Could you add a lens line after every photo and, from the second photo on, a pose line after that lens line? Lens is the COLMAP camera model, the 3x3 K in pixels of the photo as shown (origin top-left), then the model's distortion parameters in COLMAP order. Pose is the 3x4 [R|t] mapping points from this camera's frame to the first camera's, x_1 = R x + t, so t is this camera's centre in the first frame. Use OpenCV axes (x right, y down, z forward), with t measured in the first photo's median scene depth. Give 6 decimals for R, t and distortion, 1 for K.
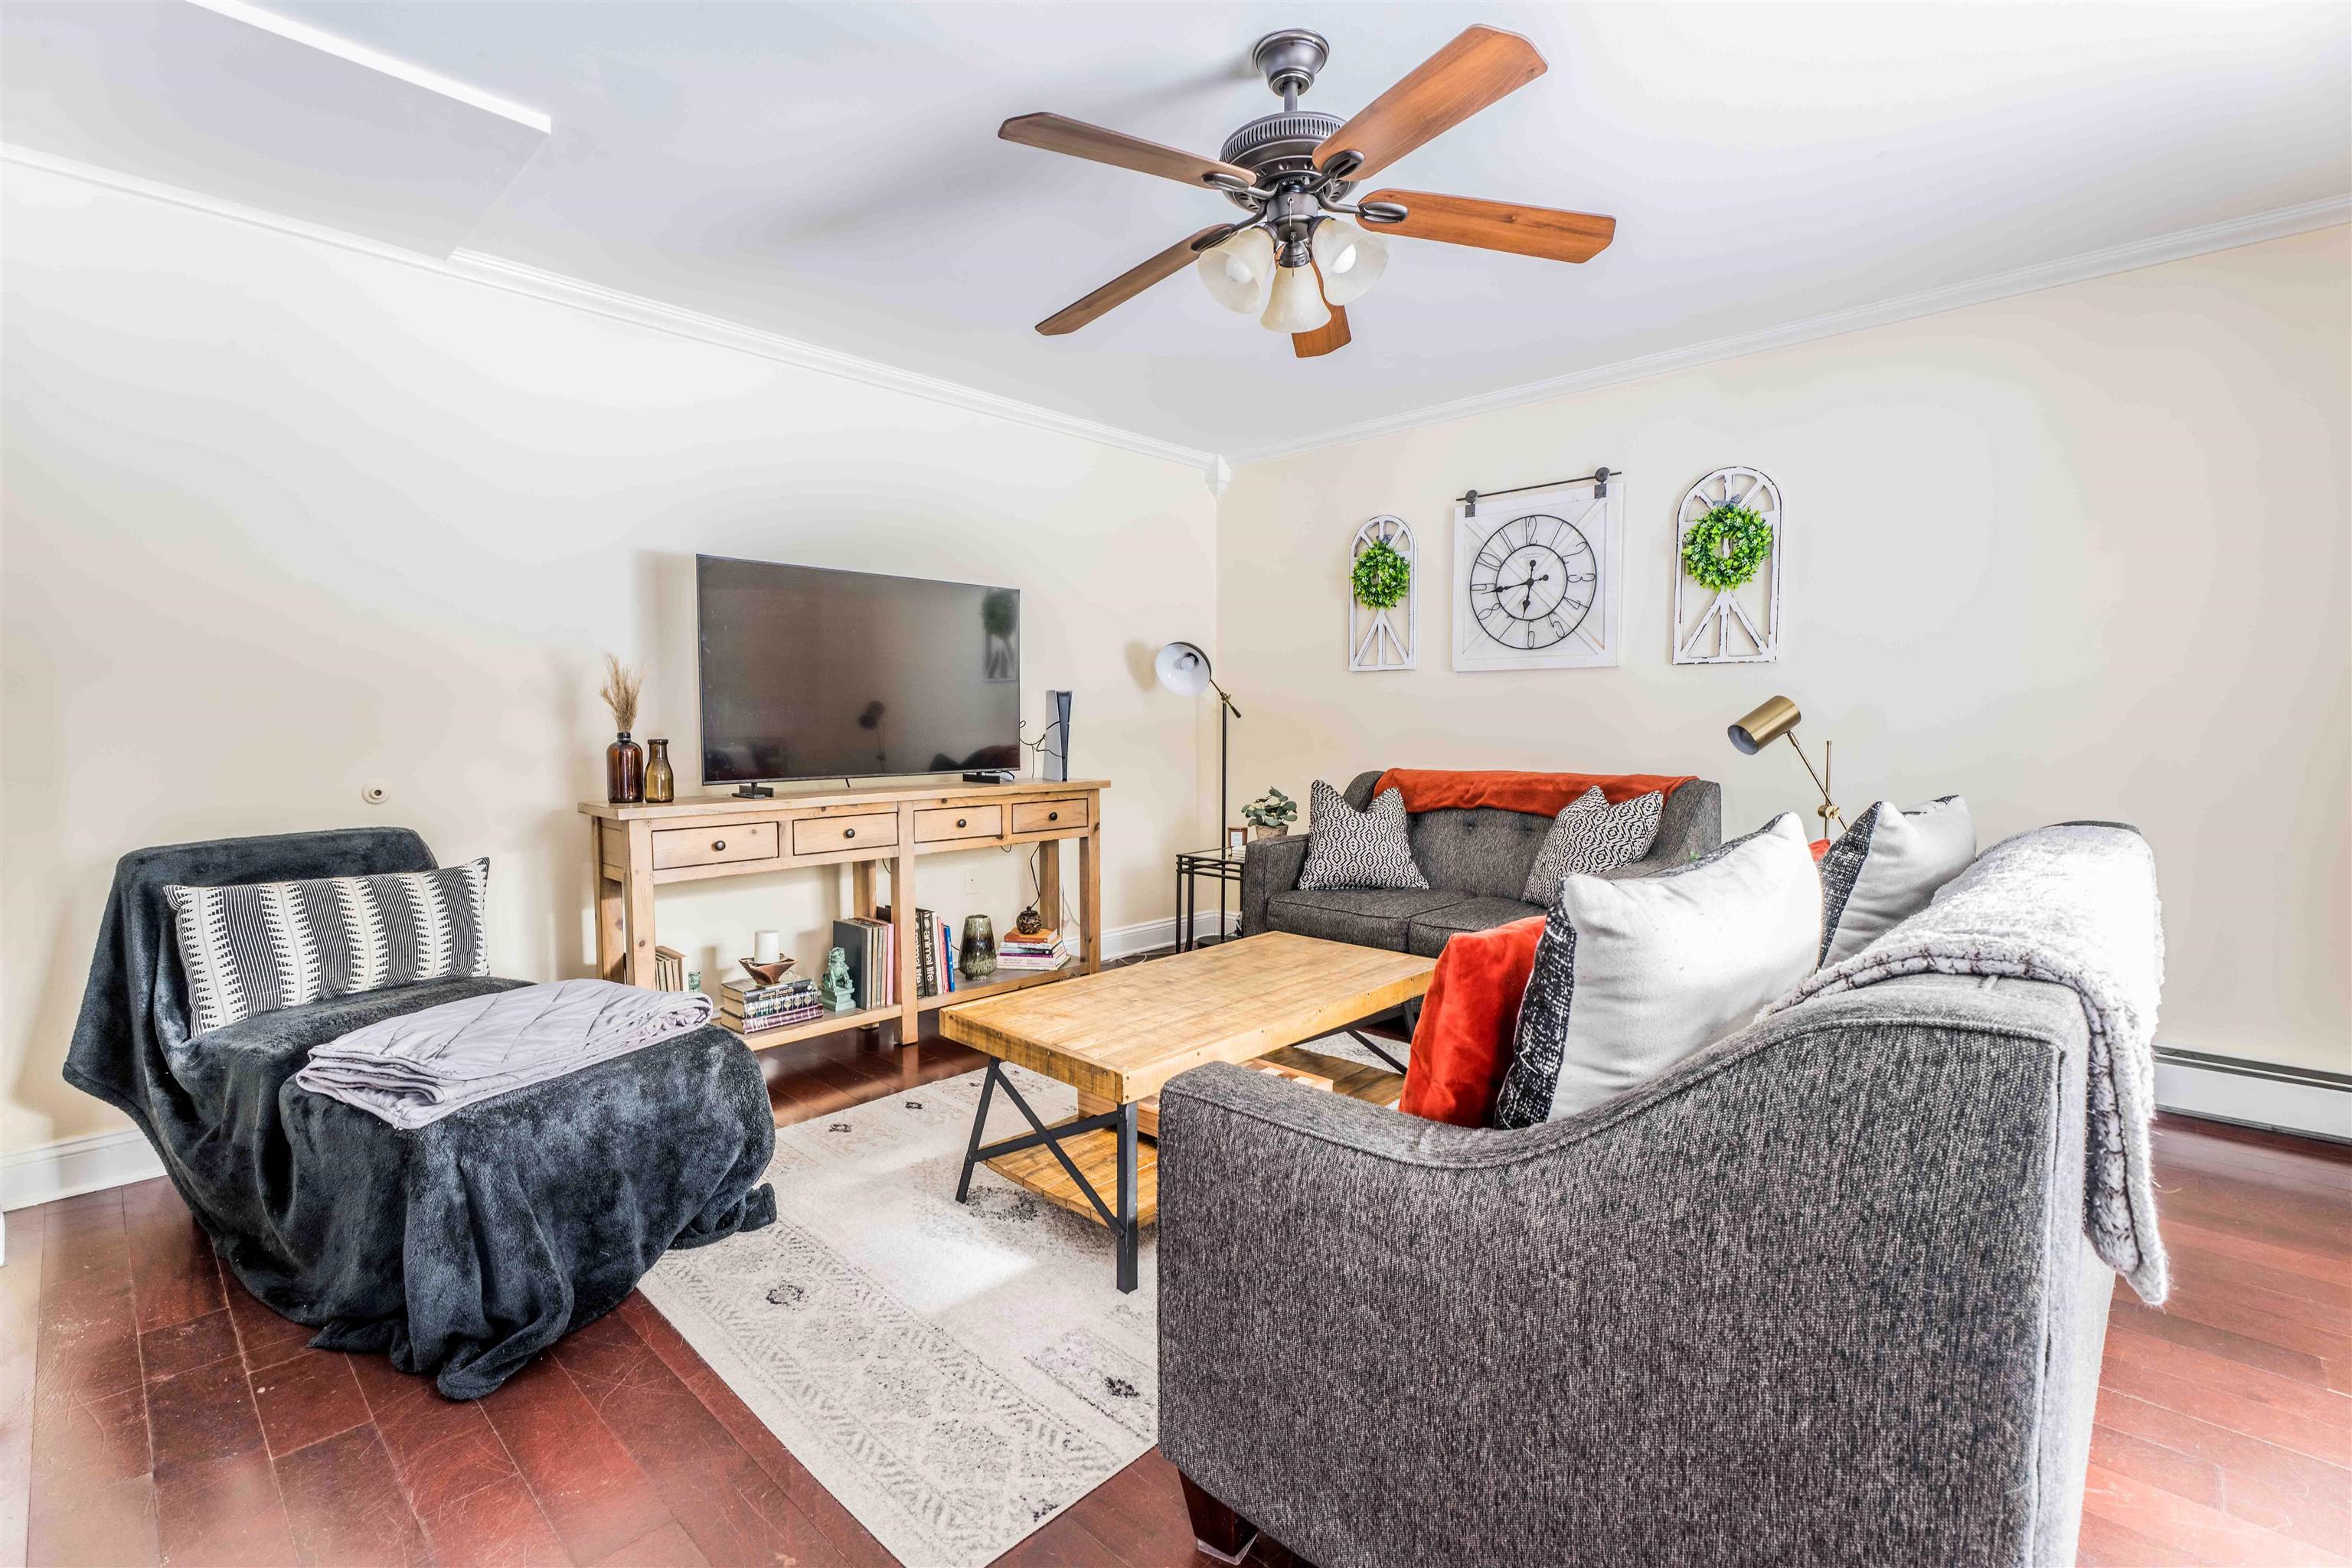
lens RADIAL K [[1037.2, 0, 1179.0], [0, 1037.2, 783.7], [0, 0, 1]] dist [-0.000389, -0.000135]
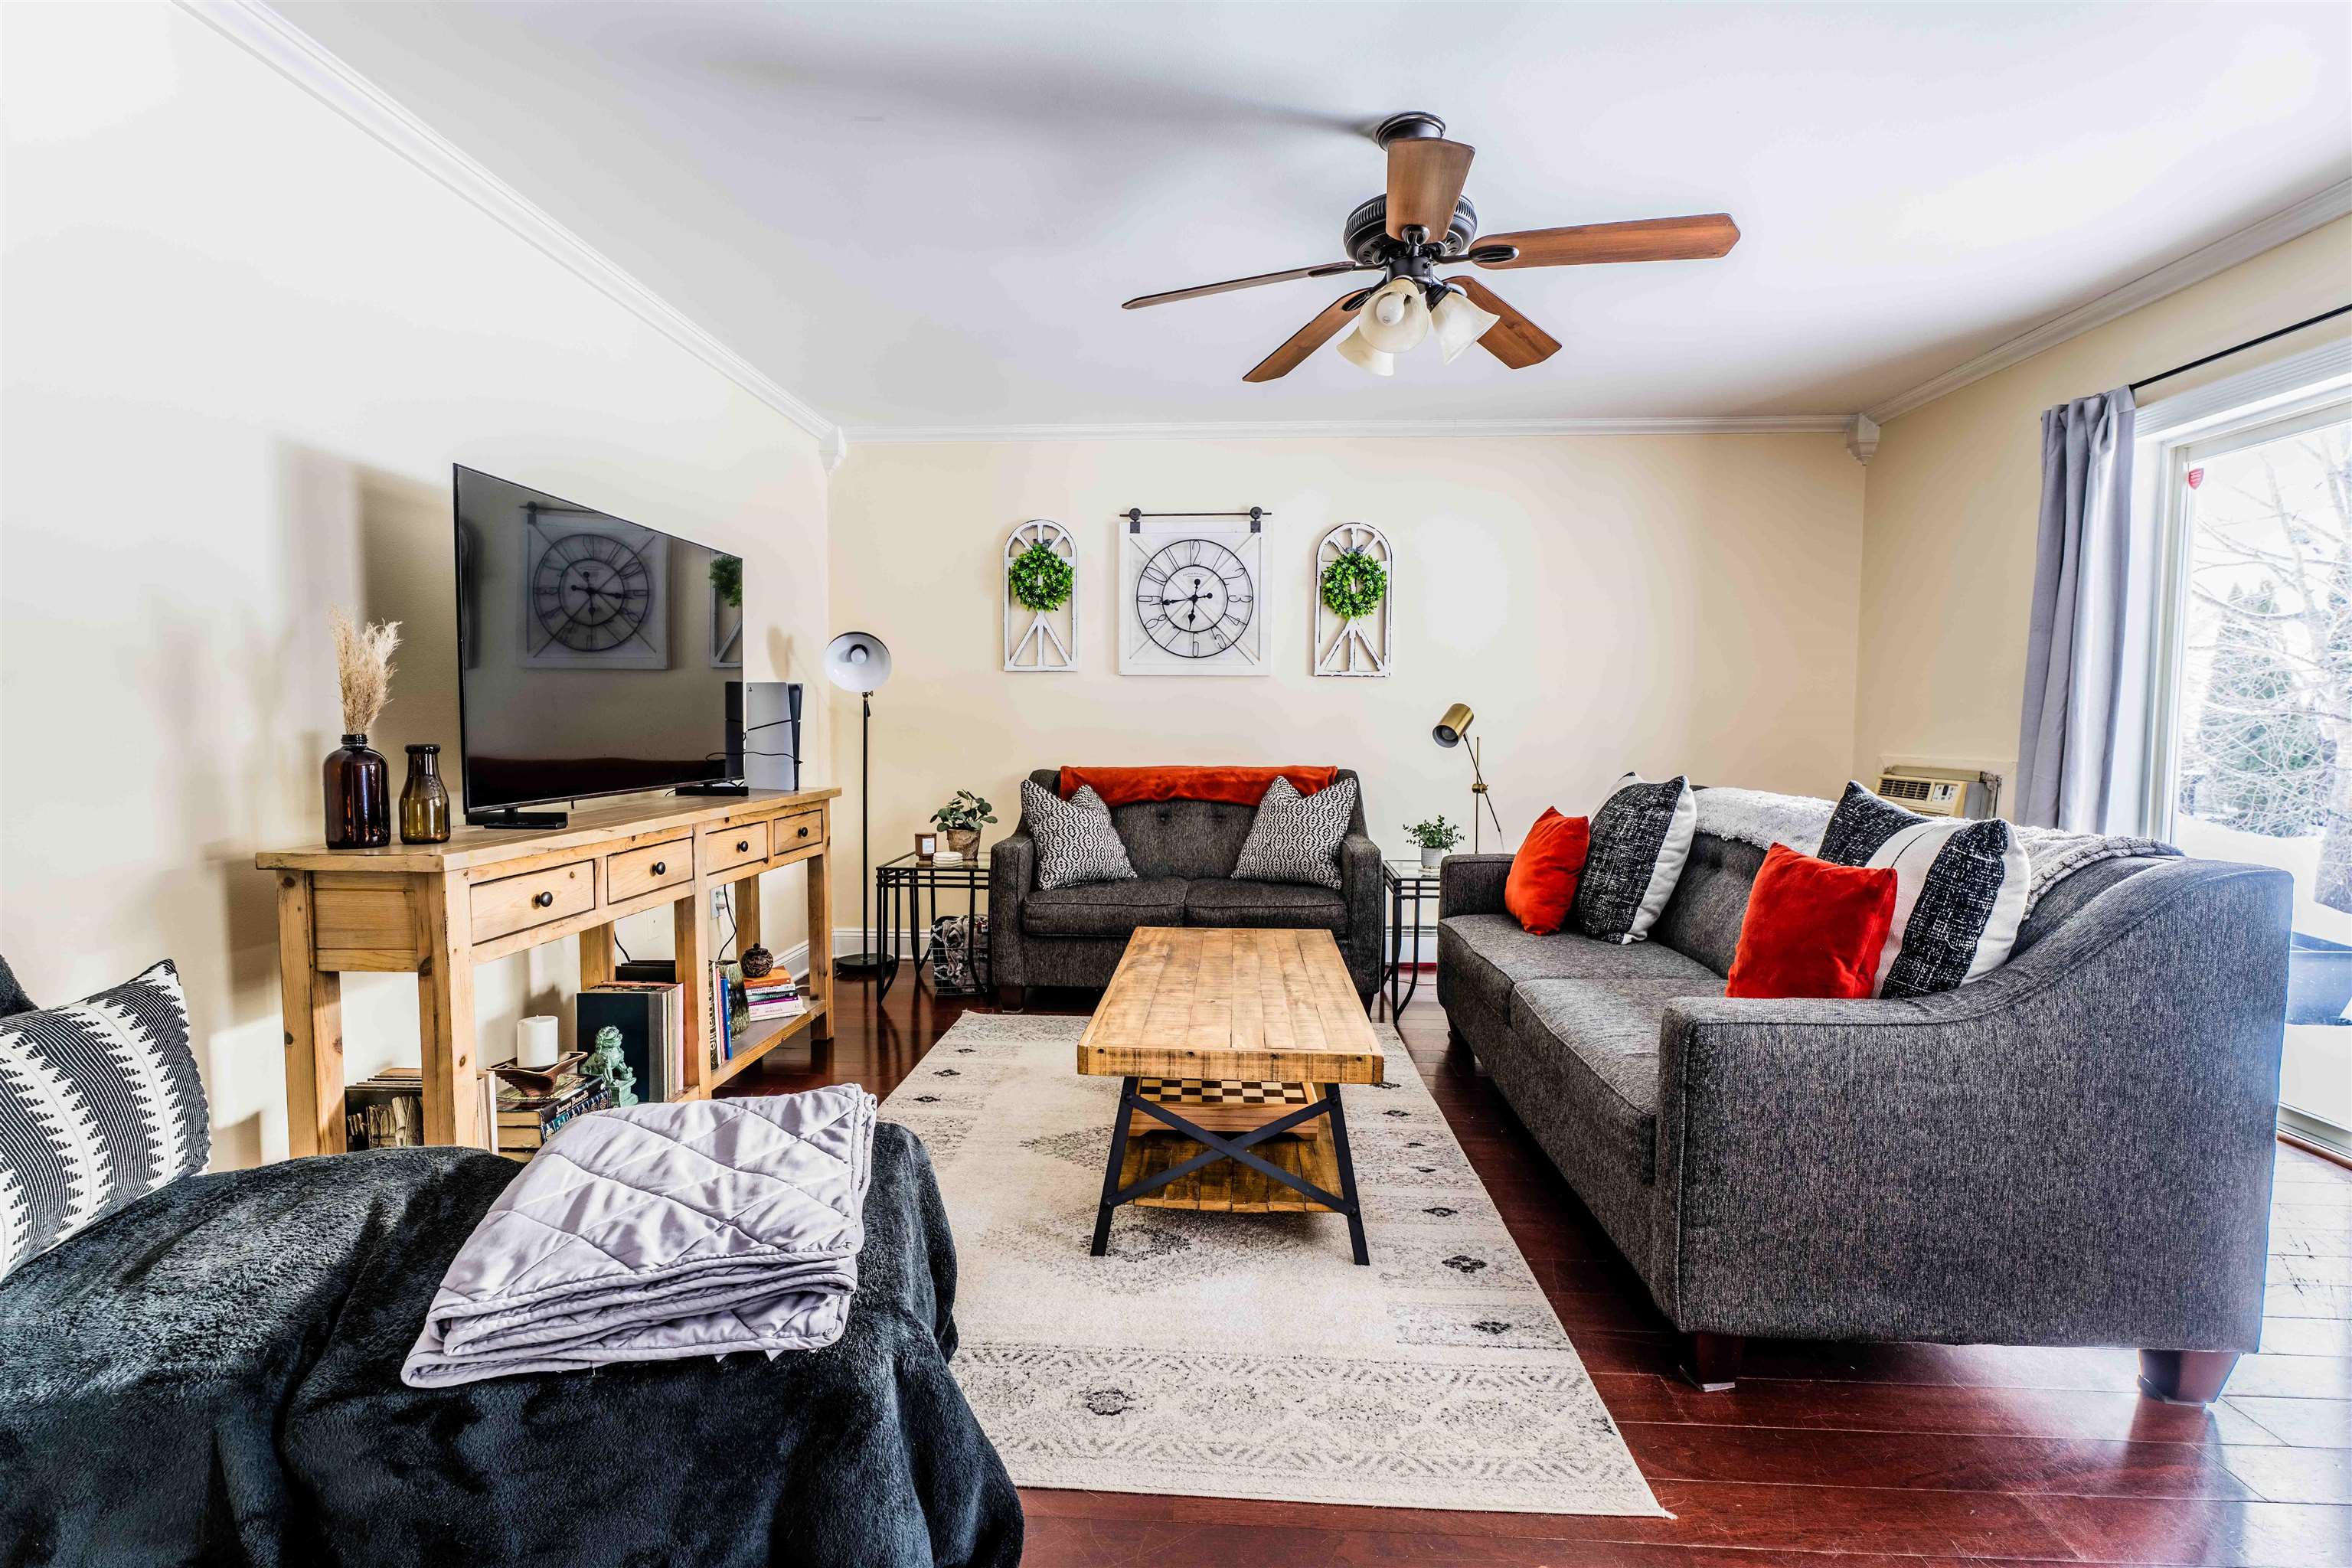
lens RADIAL K [[1037.2, 0, 1179.0], [0, 1037.2, 783.7], [0, 0, 1]] dist [-0.000389, -0.000135]
pose [[0.764129, -0.034995, 0.644113, -0.452430], [0.034429, 0.999317, 0.013449, -0.009267], [-0.644144, 0.011899, 0.764812, 0.165055]]
